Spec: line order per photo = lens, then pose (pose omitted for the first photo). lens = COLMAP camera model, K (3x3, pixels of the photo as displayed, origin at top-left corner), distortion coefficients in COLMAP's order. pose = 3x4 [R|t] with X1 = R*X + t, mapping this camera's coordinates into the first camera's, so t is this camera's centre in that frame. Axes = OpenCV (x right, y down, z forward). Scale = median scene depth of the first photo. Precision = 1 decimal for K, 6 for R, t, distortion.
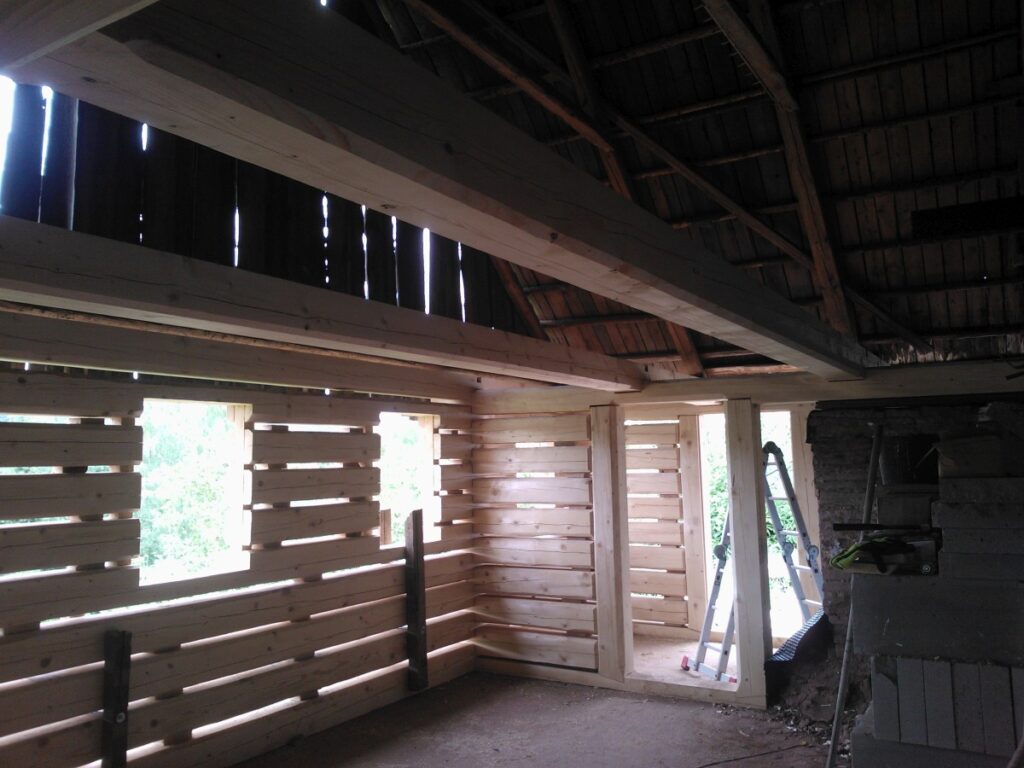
lens RADIAL K [[836.0, 0, 522.5], [0, 836.0, 382.4], [0, 0, 1]] dist [0.177241, -0.399047]
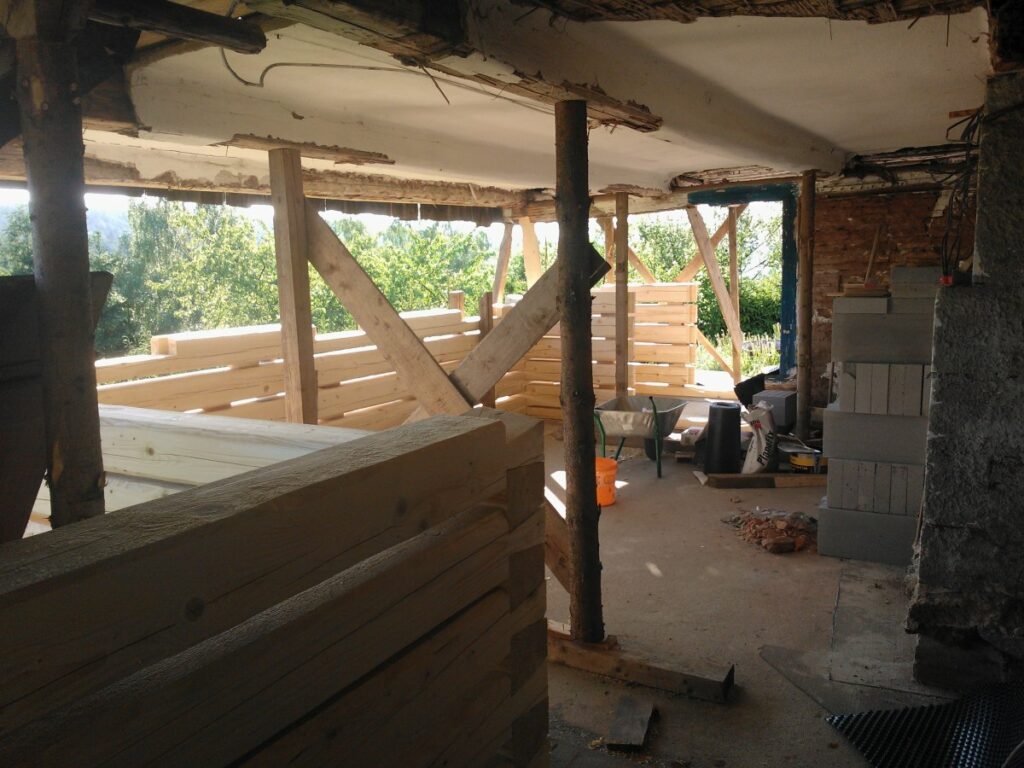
lens RADIAL K [[848.8, 0, 507.9], [0, 848.8, 387.5], [0, 0, 1]] dist [0.092317, -0.197072]
pose [[0.999916, -0.007277, 0.010745, -0.097508], [0.004543, 0.971887, 0.235405, -0.008796], [-0.012156, -0.235337, 0.971838, -0.245666]]
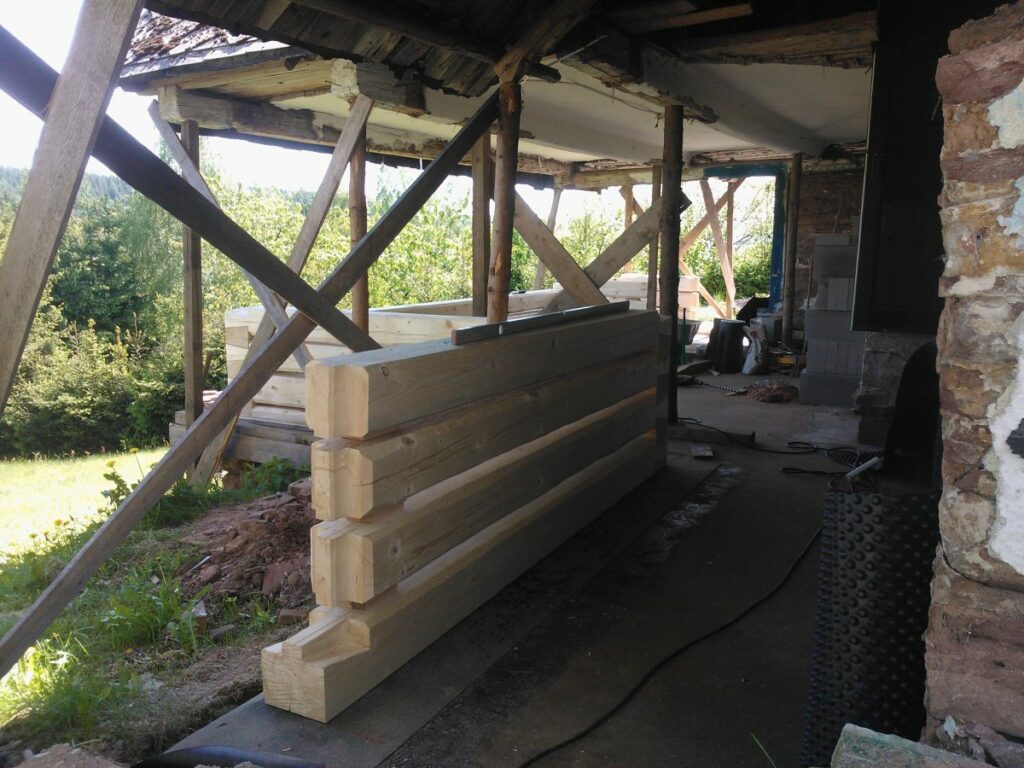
lens RADIAL K [[842.3, 0, 512.0], [0, 842.3, 384.0], [0, 0, 1]] dist [0.082209, -0.141599]
pose [[0.998568, 0.016616, 0.050851, -0.241941], [-0.029128, 0.966165, 0.256277, 0.002107], [-0.044872, -0.257391, 0.965265, -0.582084]]
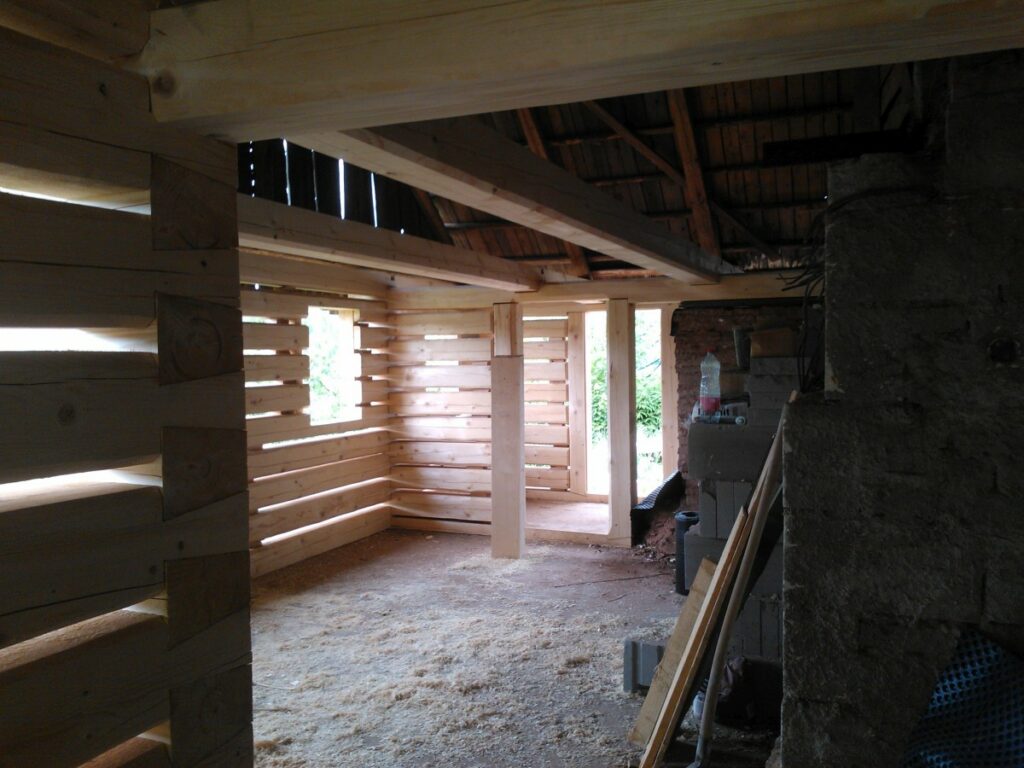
lens RADIAL K [[849.3, 0, 497.6], [0, 849.3, 371.4], [0, 0, 1]] dist [0.103883, -0.246984]
pose [[0.994317, 0.003358, 0.106405, -0.035995], [-0.015065, 0.993883, 0.109410, -0.006663], [-0.105386, -0.110391, 0.988285, -0.159652]]
